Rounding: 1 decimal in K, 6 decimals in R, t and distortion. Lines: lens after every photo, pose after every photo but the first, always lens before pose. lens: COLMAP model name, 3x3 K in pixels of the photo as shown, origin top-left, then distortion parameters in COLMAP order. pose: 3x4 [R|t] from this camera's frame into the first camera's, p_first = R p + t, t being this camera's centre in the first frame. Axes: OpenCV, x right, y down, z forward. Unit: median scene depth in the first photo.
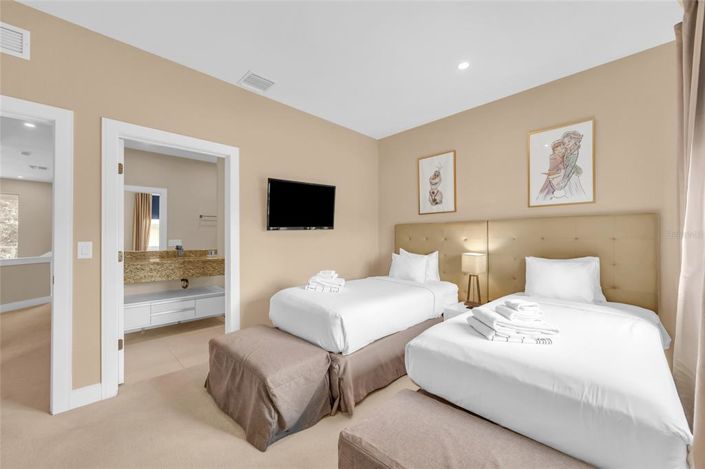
lens RADIAL K [[271.8, 0, 352.0], [0, 271.8, 237.1], [0, 0, 1]] dist [-0.002954, -0.000259]
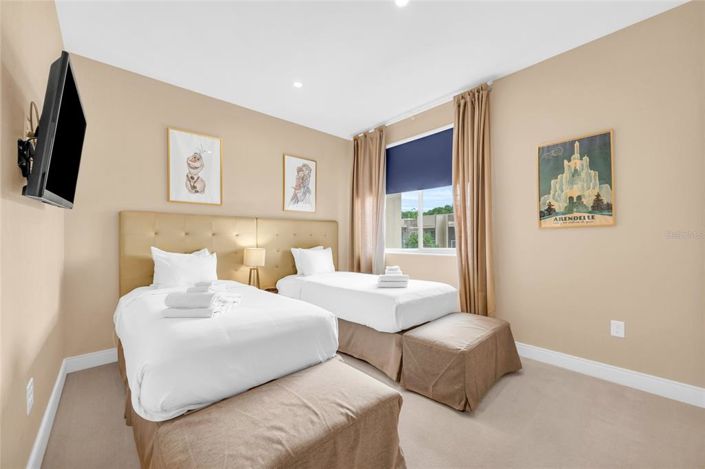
lens RADIAL K [[271.8, 0, 358.2], [0, 271.8, 237.7], [0, 0, 1]] dist [-0.002954, -0.000259]
pose [[0.039505, 0.005020, 0.999207, -0.584696], [-0.003463, 0.999982, -0.004887, 0.022649], [-0.999213, -0.003268, 0.039522, 0.547821]]
